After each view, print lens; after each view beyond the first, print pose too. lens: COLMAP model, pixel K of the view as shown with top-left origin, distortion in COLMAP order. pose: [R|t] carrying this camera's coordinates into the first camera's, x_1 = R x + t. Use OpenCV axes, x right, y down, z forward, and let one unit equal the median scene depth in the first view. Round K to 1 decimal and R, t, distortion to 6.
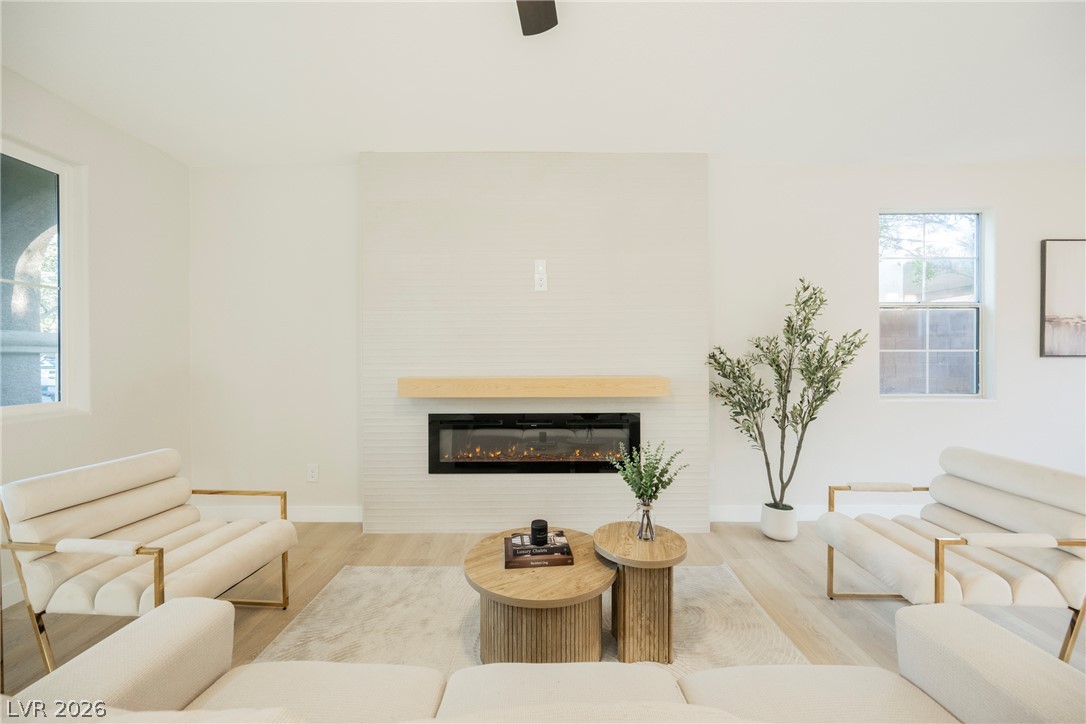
lens RADIAL K [[424.1, 0, 543.9], [0, 424.1, 359.9], [0, 0, 1]] dist [-0.001825, 0.000017]
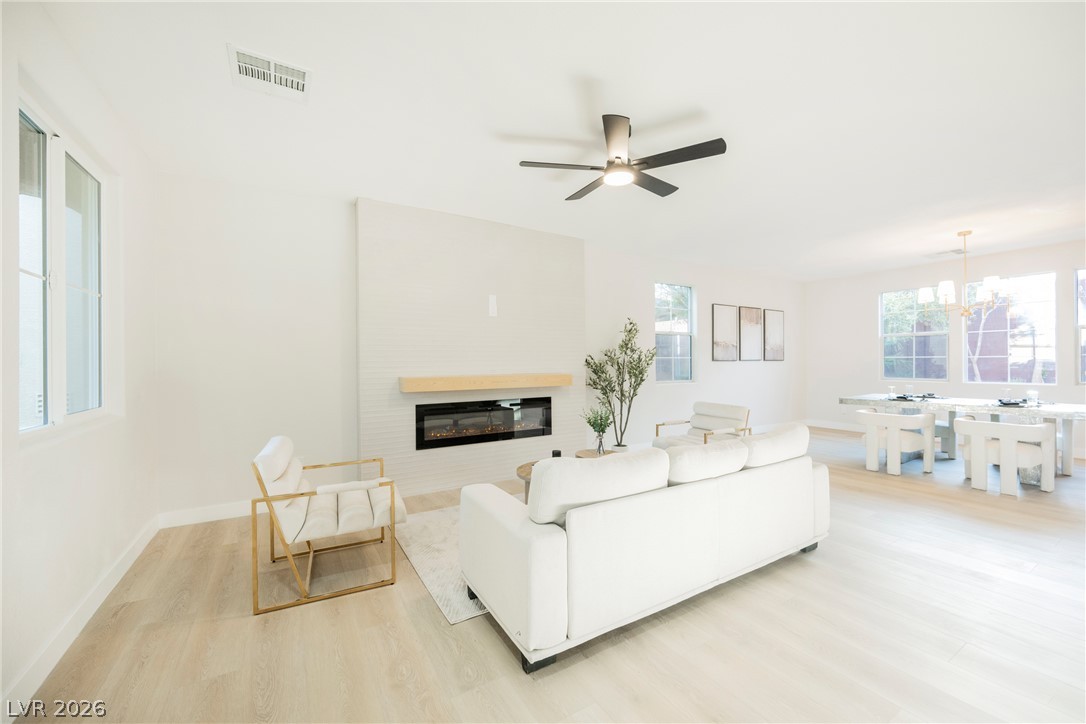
lens RADIAL K [[424.1, 0, 543.9], [0, 424.1, 359.9], [0, 0, 1]] dist [-0.001825, 0.000017]
pose [[0.852898, -0.000143, 0.522077, -0.630275], [0.005837, 0.999940, -0.009262, 0.001617], [-0.522045, 0.010947, 0.852848, -0.342682]]
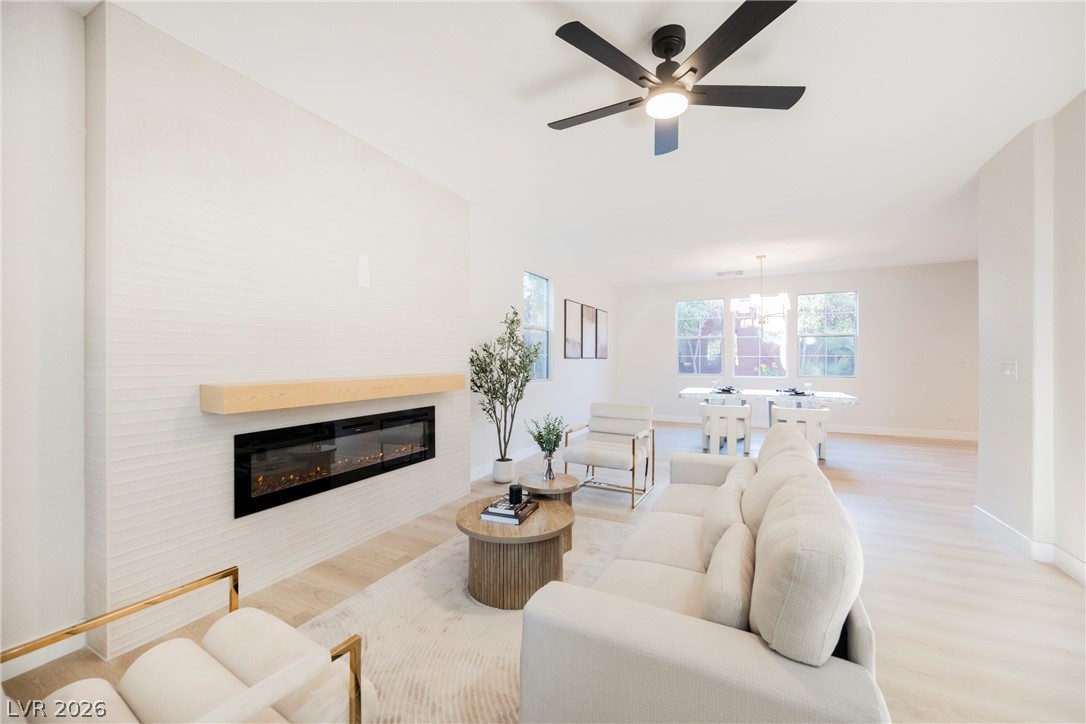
lens RADIAL K [[429.5, 0, 545.8], [0, 429.5, 359.5], [0, 0, 1]] dist [-0.003098, -0.000377]
pose [[0.443943, 0.001359, 0.896054, -0.696889], [0.002773, 0.999992, -0.002891, 0.002796], [-0.896051, 0.003768, 0.443936, 0.210629]]
